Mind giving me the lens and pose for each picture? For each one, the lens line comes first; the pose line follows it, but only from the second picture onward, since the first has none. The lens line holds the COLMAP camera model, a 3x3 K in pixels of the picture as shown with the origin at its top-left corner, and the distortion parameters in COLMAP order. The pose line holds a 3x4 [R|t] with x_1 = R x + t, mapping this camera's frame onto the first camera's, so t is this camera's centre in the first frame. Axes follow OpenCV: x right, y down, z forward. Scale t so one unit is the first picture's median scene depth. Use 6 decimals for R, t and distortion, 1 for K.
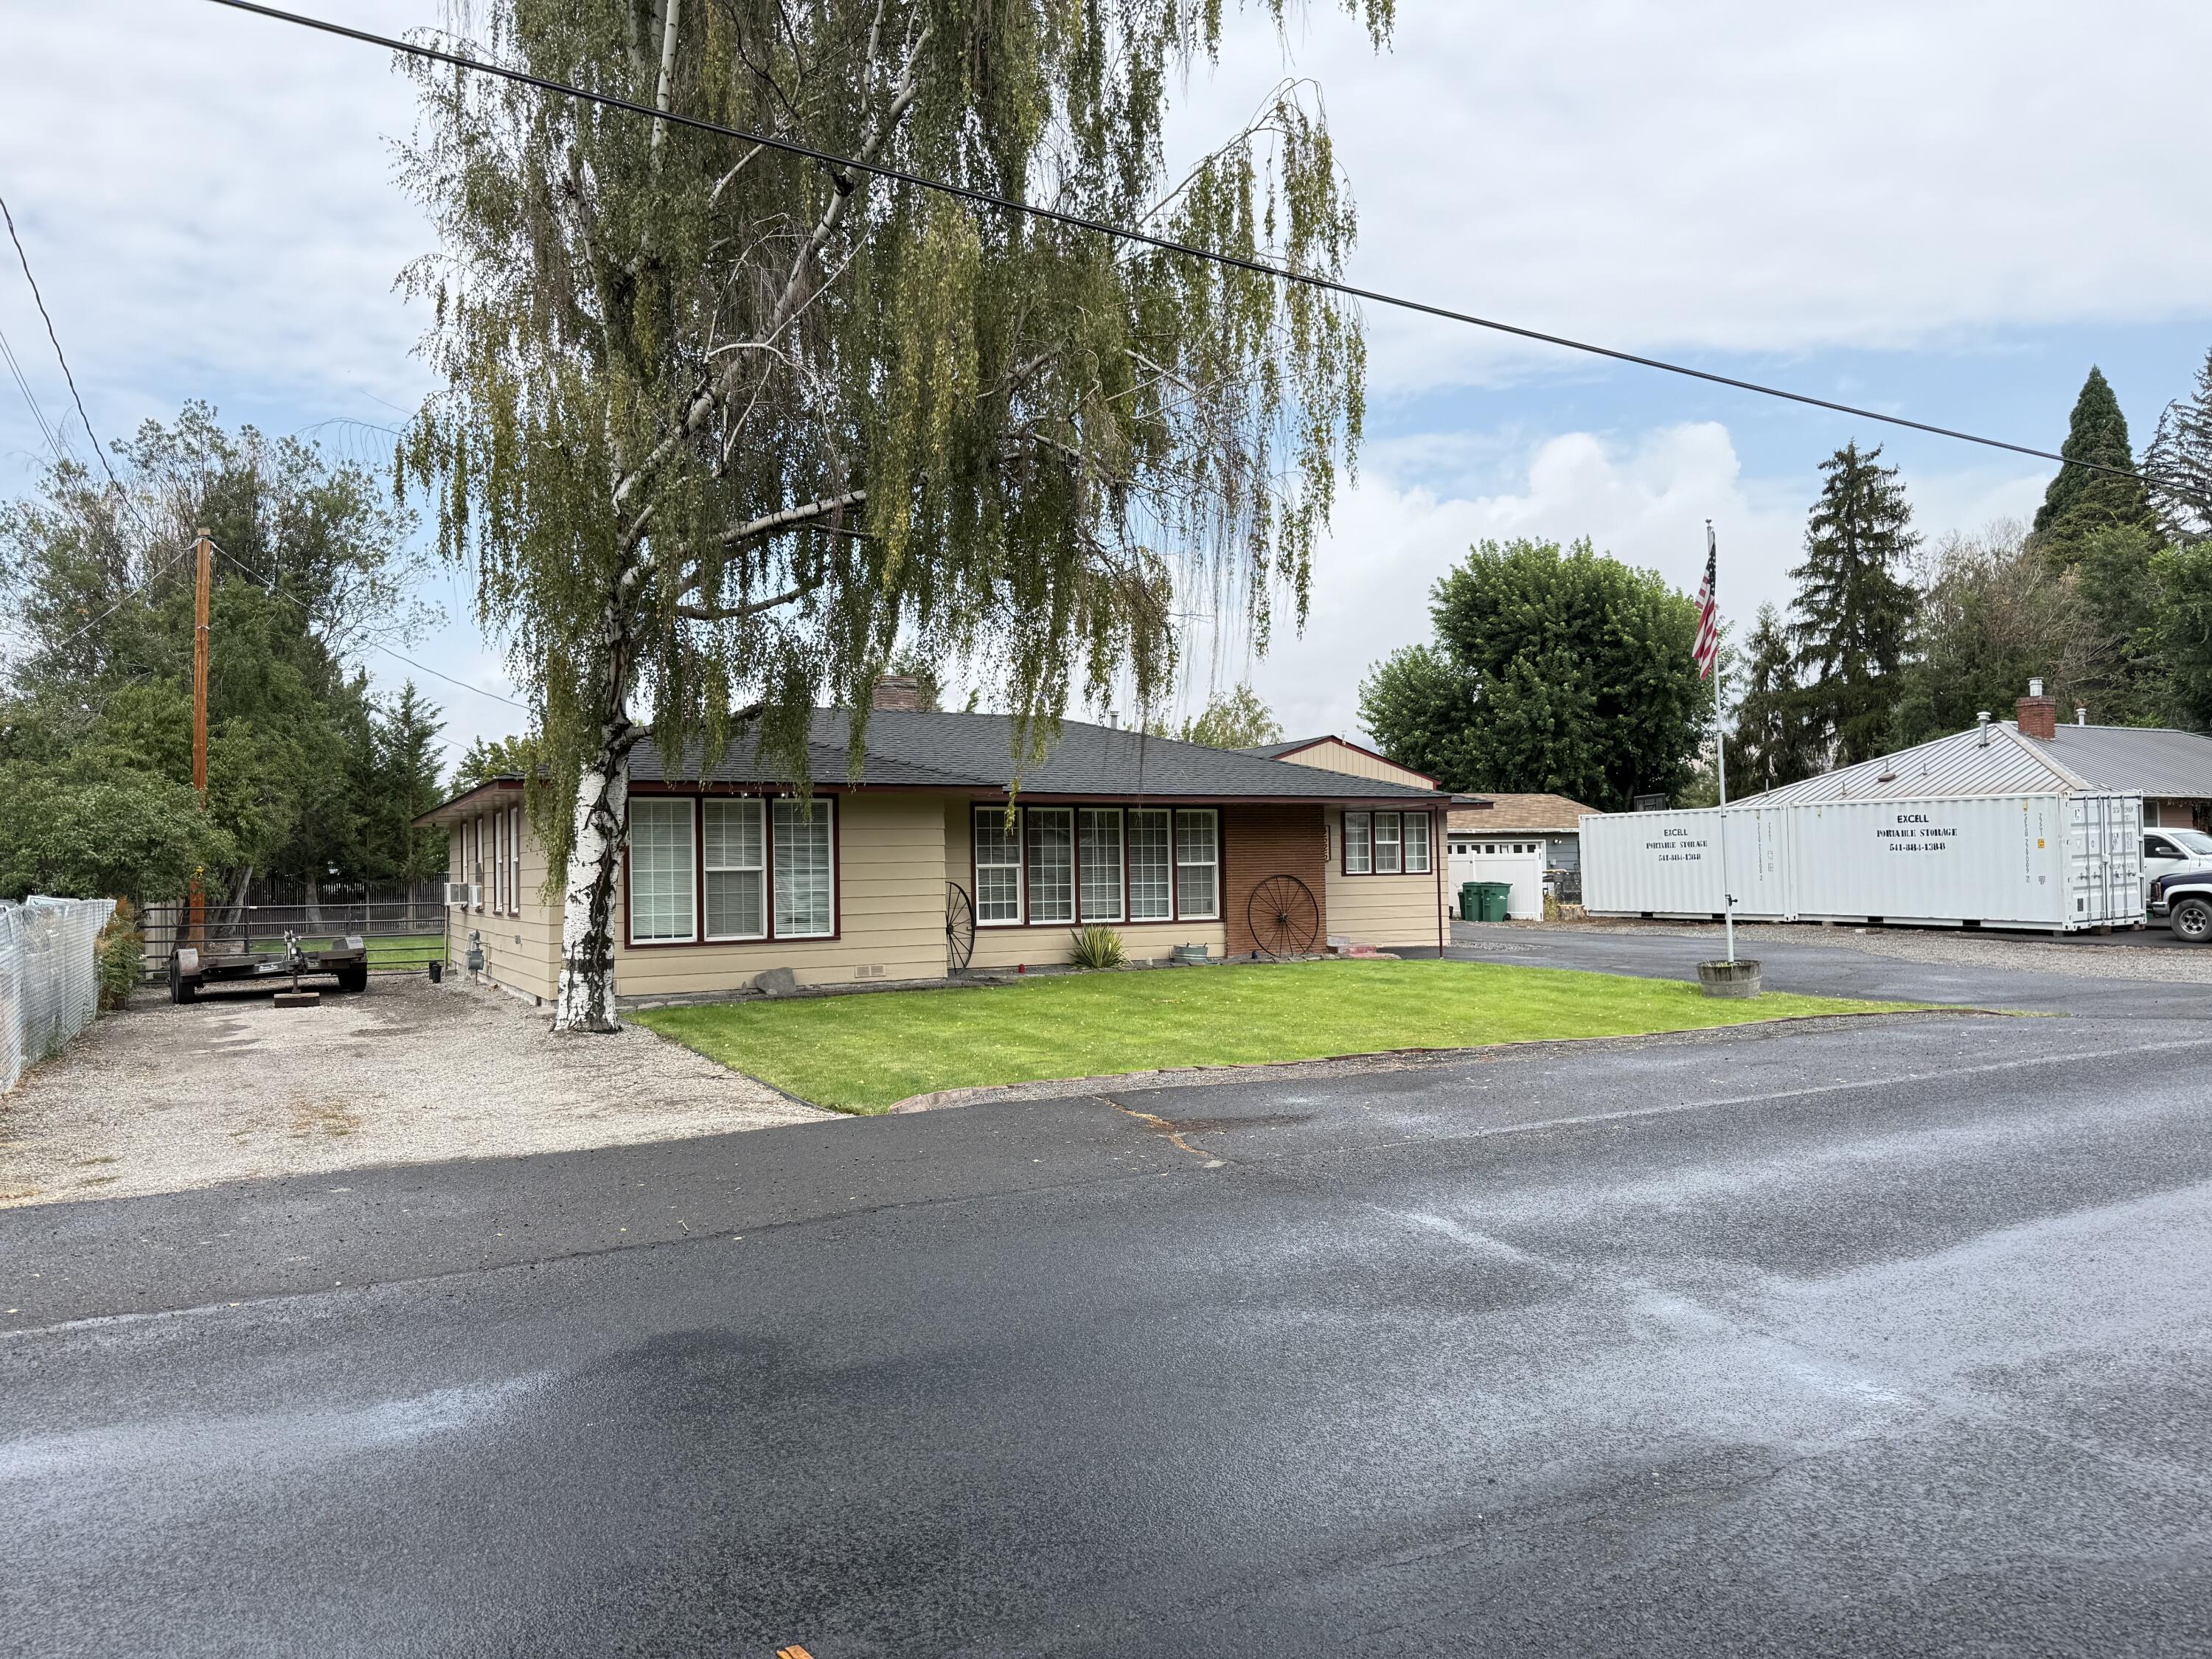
lens RADIAL K [[1543.6, 0, 1100.5], [0, 1543.6, 835.9], [0, 0, 1]] dist [0.152608, -0.269051]
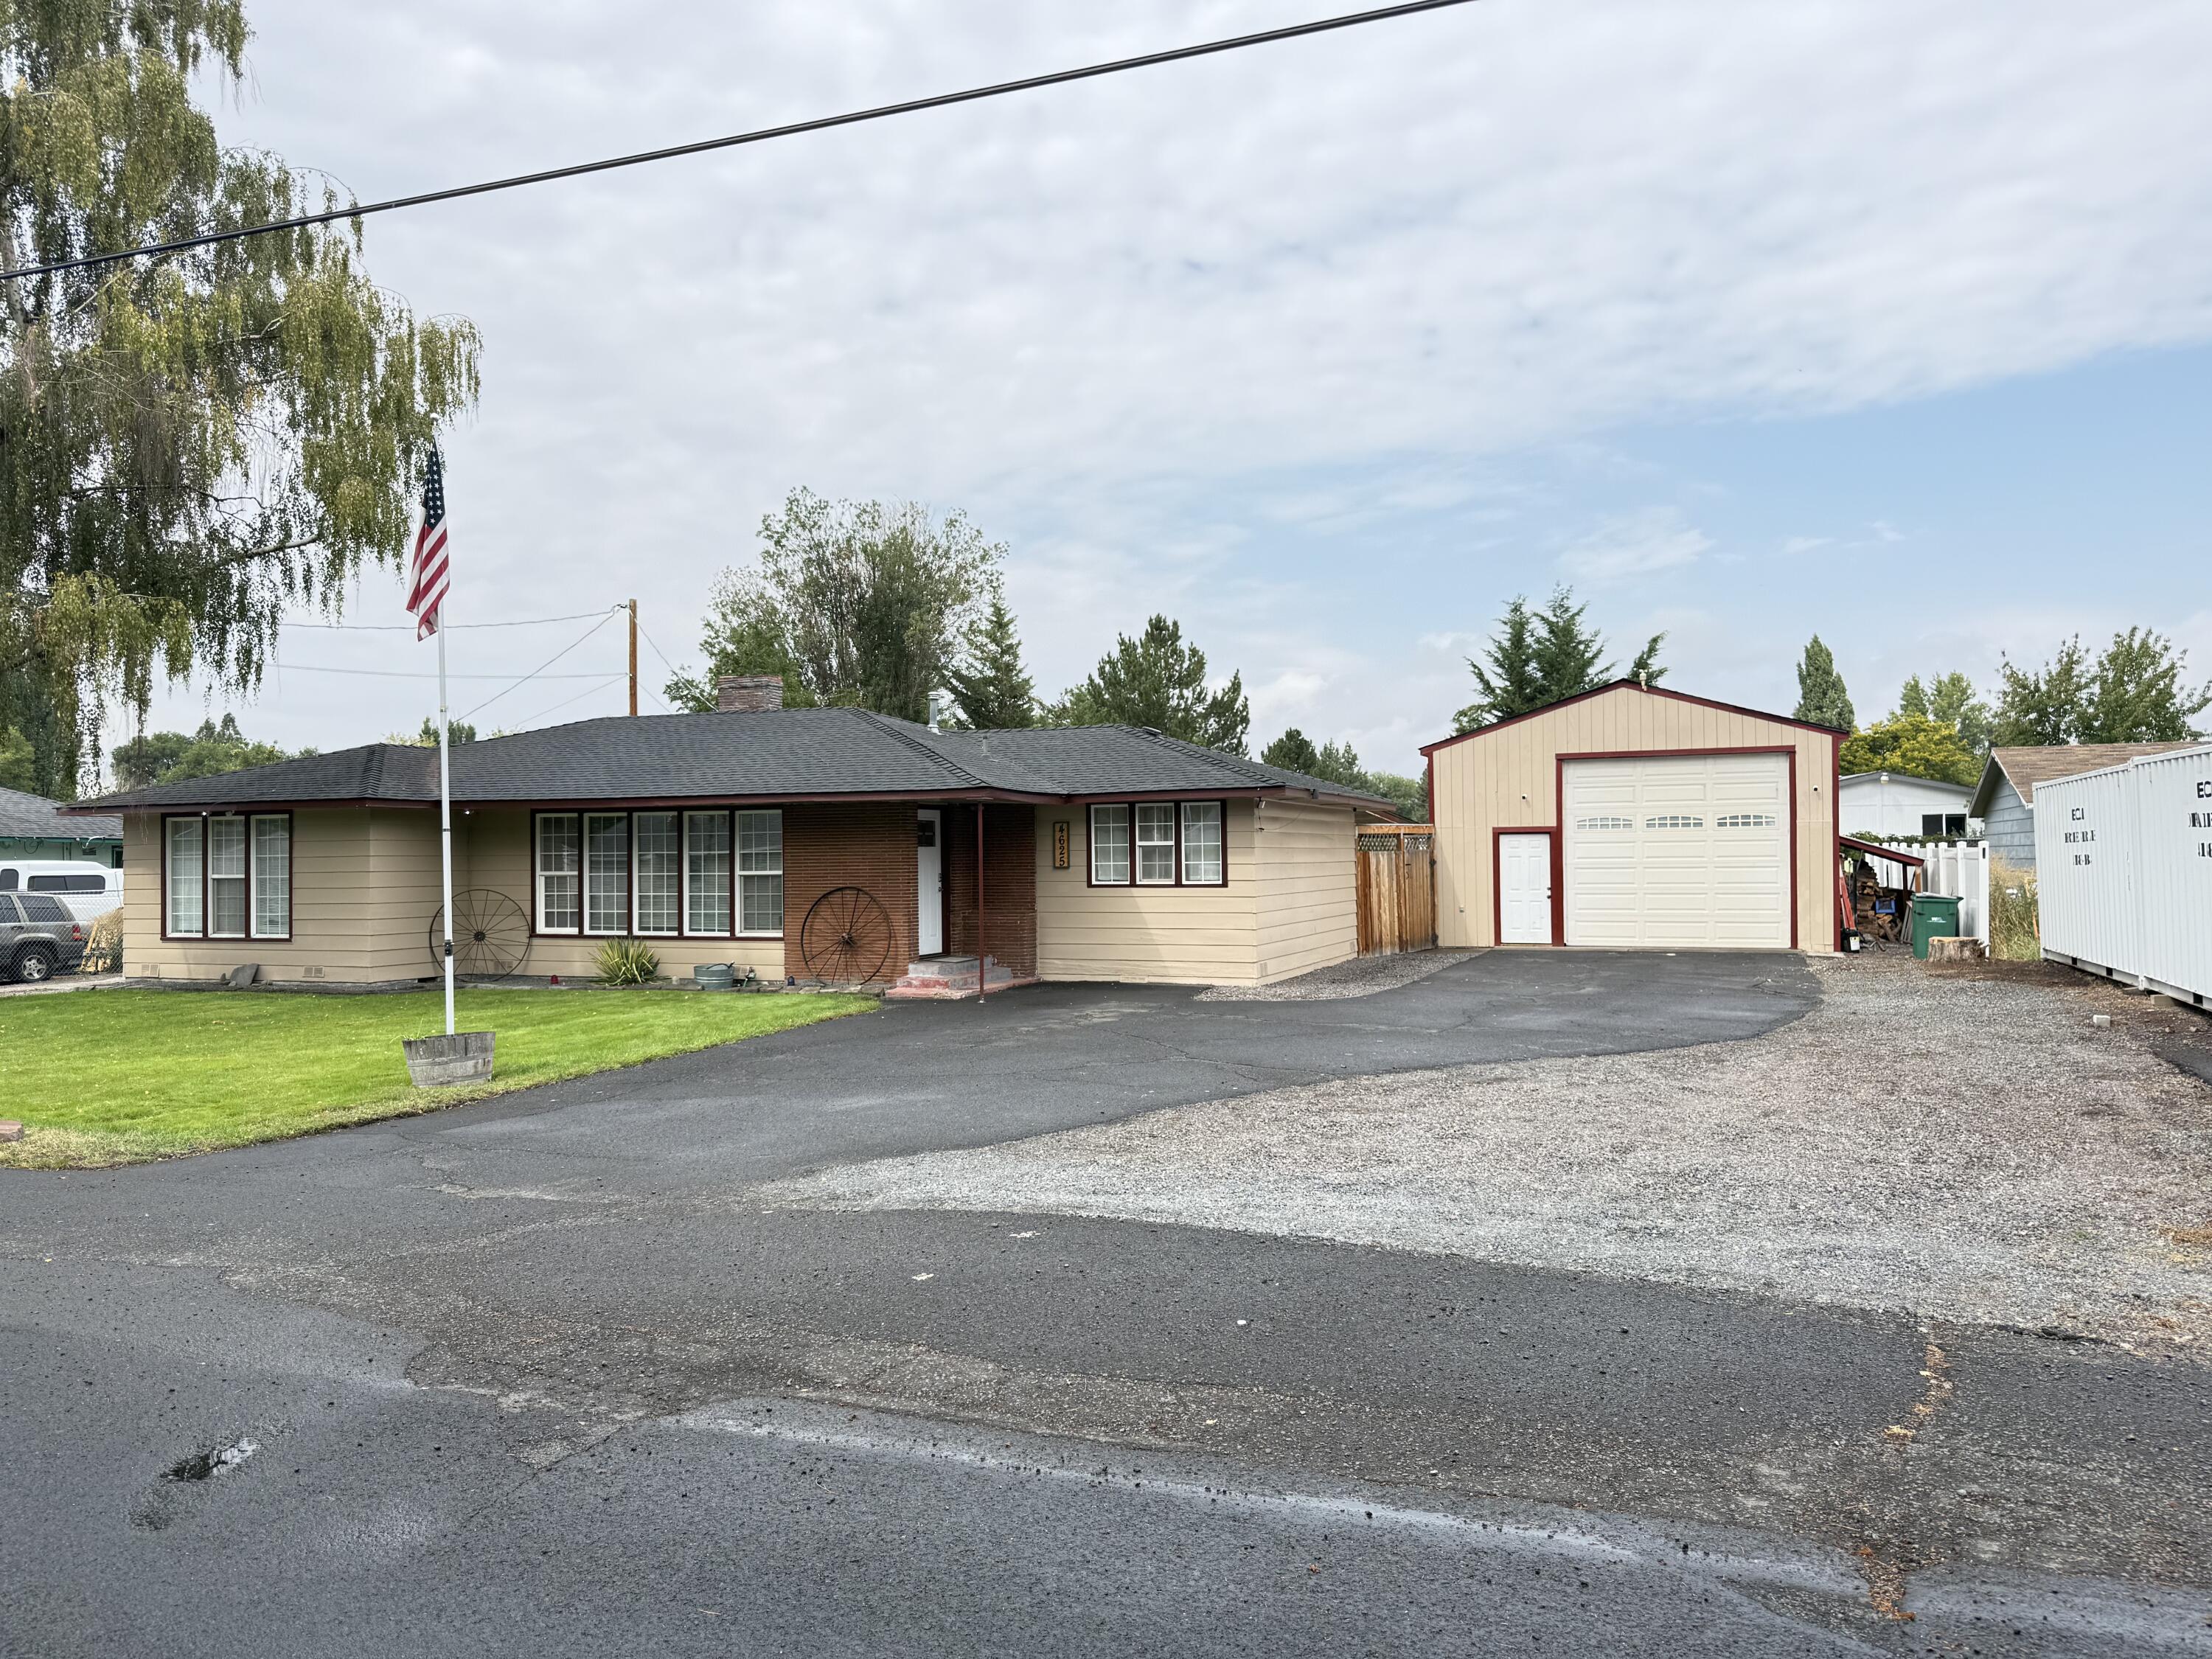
lens RADIAL K [[1543.6, 0, 1100.5], [0, 1543.6, 835.9], [0, 0, 1]] dist [0.152608, -0.269051]
pose [[0.625437, 0.000497, -0.780275, 0.901184], [0.017032, 0.999753, 0.014290, -0.012357], [0.780089, -0.022227, 0.625274, 0.629610]]
